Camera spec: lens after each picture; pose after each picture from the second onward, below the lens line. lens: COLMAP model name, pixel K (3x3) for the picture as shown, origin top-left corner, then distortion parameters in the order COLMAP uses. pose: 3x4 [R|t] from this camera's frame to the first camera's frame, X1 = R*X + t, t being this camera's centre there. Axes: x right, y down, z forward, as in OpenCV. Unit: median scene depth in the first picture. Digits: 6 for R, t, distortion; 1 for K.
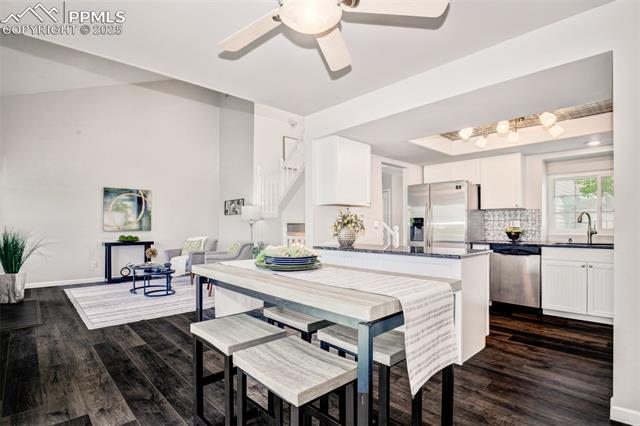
lens RADIAL K [[325.7, 0, 336.4], [0, 325.7, 228.1], [0, 0, 1]] dist [-0.027958, -0.001154]
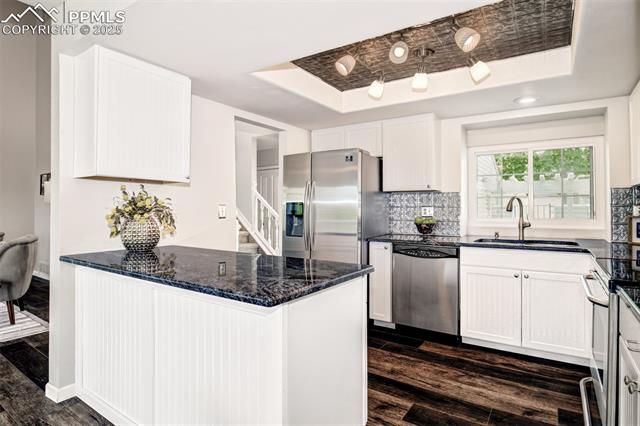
lens RADIAL K [[337.2, 0, 333.1], [0, 337.2, 205.3], [0, 0, 1]] dist [-0.034085, -0.002083]
pose [[0.980613, 0.006290, 0.195855, 0.192162], [-0.003183, 0.999864, -0.016176, -0.014382], [-0.195930, 0.015239, 0.980499, 0.291578]]
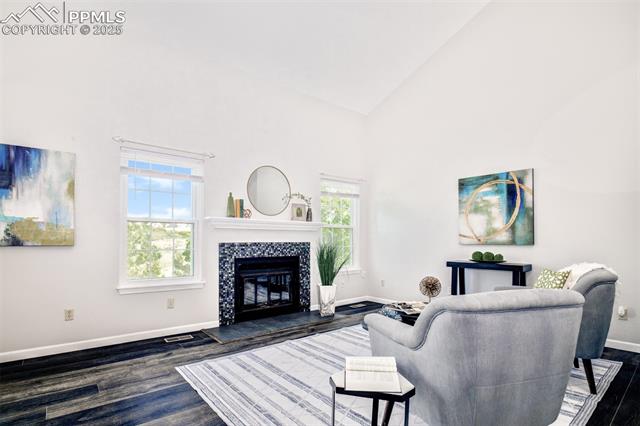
lens RADIAL K [[325.7, 0, 306.9], [0, 325.7, 235.7], [0, 0, 1]] dist [-0.027958, -0.001154]
pose [[-0.126921, -0.007175, -0.991887, -0.014529], [-0.002830, 0.999972, -0.006872, -0.003289], [0.991909, 0.001935, -0.126937, 0.977225]]
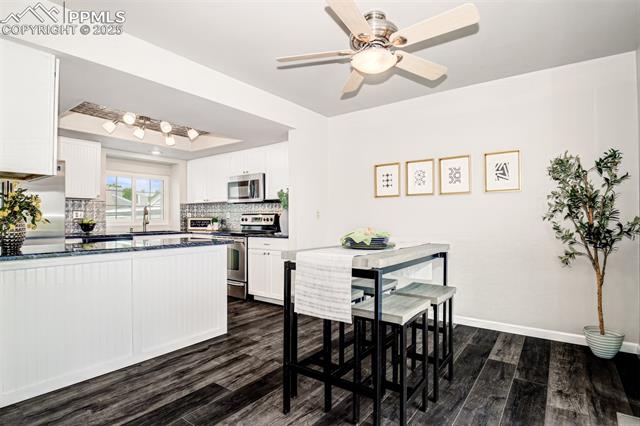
lens RADIAL K [[325.7, 0, 318.1], [0, 325.7, 218.2], [0, 0, 1]] dist [-0.027958, -0.001154]
pose [[-0.137633, 0.003281, 0.990478, -0.456190], [0.001389, 0.999994, -0.003120, 0.000256], [-0.990482, 0.000946, -0.137636, 0.436244]]
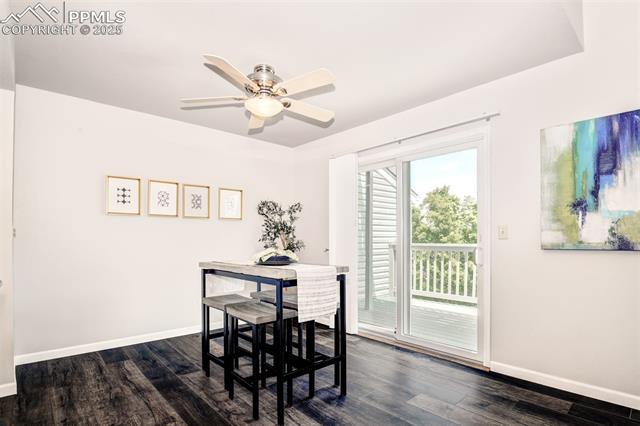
lens RADIAL K [[325.7, 0, 313.3], [0, 325.7, 240.5], [0, 0, 1]] dist [-0.027958, -0.001154]
pose [[-0.998511, -0.001280, 0.054543, -0.130676], [-0.001337, 0.999999, -0.001005, 0.000885], [-0.054542, -0.001076, -0.998511, 0.823086]]
